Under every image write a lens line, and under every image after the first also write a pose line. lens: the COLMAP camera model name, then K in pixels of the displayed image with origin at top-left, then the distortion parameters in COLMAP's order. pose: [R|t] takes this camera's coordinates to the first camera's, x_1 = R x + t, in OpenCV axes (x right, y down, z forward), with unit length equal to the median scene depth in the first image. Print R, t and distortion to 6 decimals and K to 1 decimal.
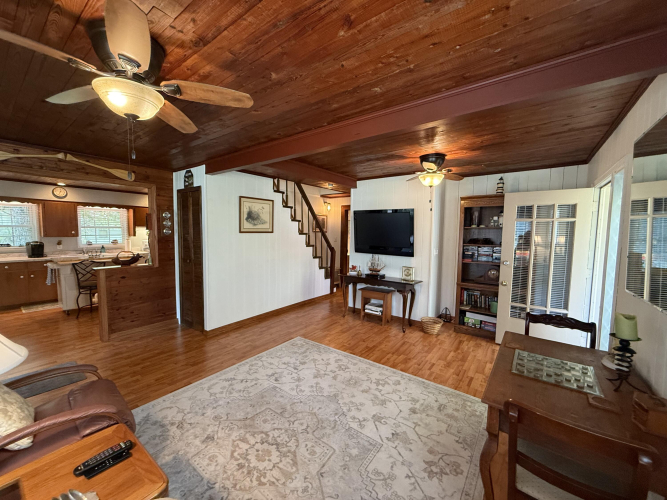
lens RADIAL K [[267.1, 0, 328.4], [0, 267.1, 250.3], [0, 0, 1]] dist [0.001778, 0.000544]
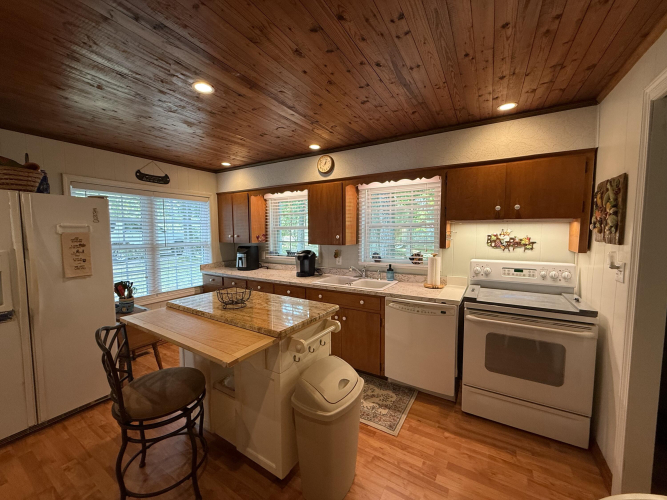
lens RADIAL K [[267.1, 0, 331.9], [0, 267.1, 251.4], [0, 0, 1]] dist [0.001778, 0.000544]
pose [[0.100173, 0.064288, -0.992891, -0.419904], [-0.068882, 0.995964, 0.057537, -0.067260], [0.992583, 0.062629, 0.104197, 0.922414]]
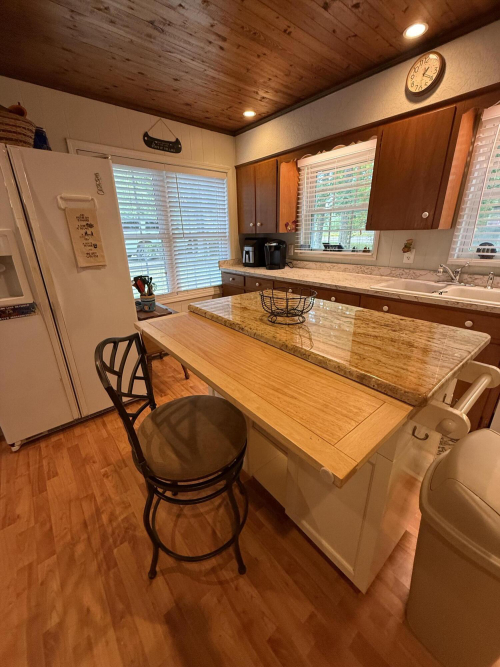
lens RADIAL K [[267.1, 0, 250.8], [0, 267.1, 331.7], [0, 0, 1]] dist [0.001778, 0.000544]
pose [[-0.212700, 0.332205, -0.918912, -0.551684], [-0.057707, 0.934519, 0.351204, -0.035564], [0.975412, 0.127729, -0.179602, 0.856885]]
